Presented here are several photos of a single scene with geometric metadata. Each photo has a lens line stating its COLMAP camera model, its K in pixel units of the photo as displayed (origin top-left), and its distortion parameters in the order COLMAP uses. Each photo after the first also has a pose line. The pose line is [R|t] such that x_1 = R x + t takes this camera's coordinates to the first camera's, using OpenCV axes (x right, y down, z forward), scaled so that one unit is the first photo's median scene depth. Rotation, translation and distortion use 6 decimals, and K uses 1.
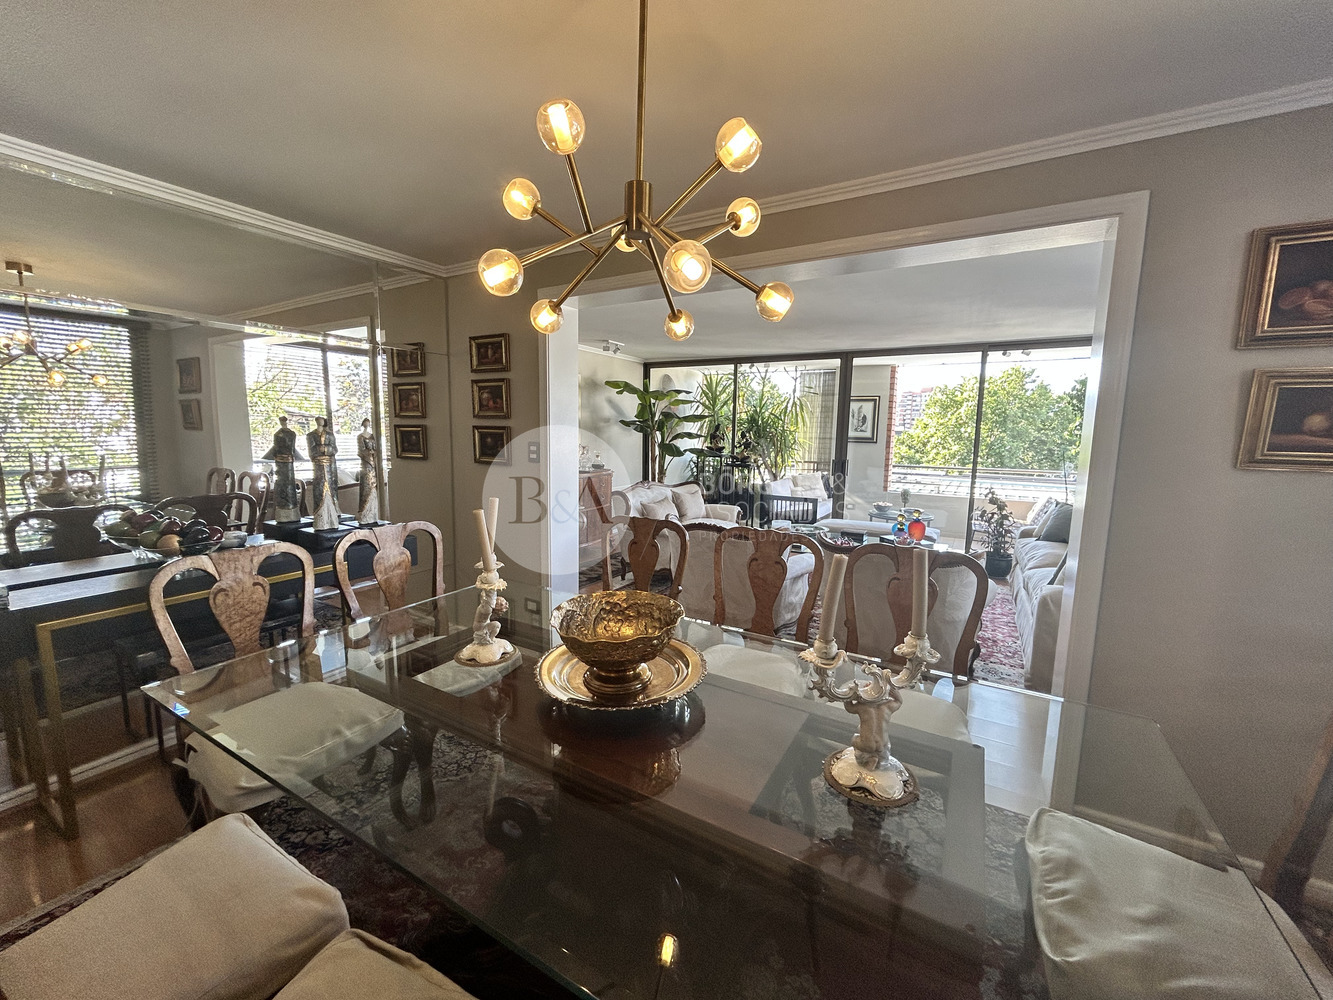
lens RADIAL K [[538.3, 0, 667.3], [0, 538.3, 500.1], [0, 0, 1]] dist [-0.003550, 0.001198]
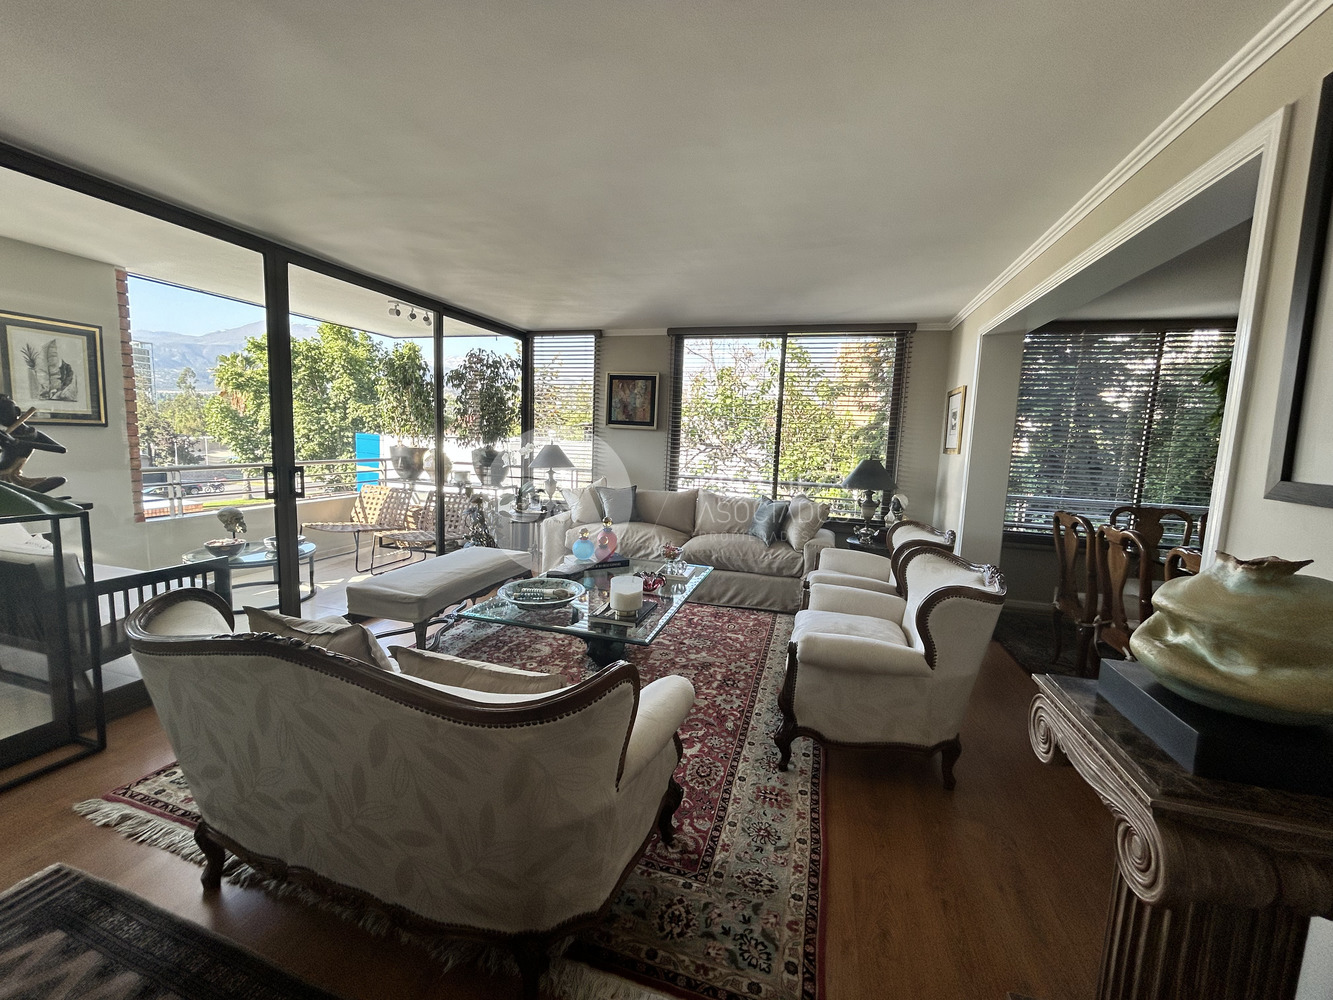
lens RADIAL K [[538.3, 0, 666.2], [0, 538.3, 494.6], [0, 0, 1]] dist [-0.003550, 0.001198]
pose [[-0.237773, -0.134881, 0.961910, -0.189657], [0.076730, 0.984609, 0.157030, -0.083519], [-0.968285, 0.111145, -0.223764, 0.635399]]
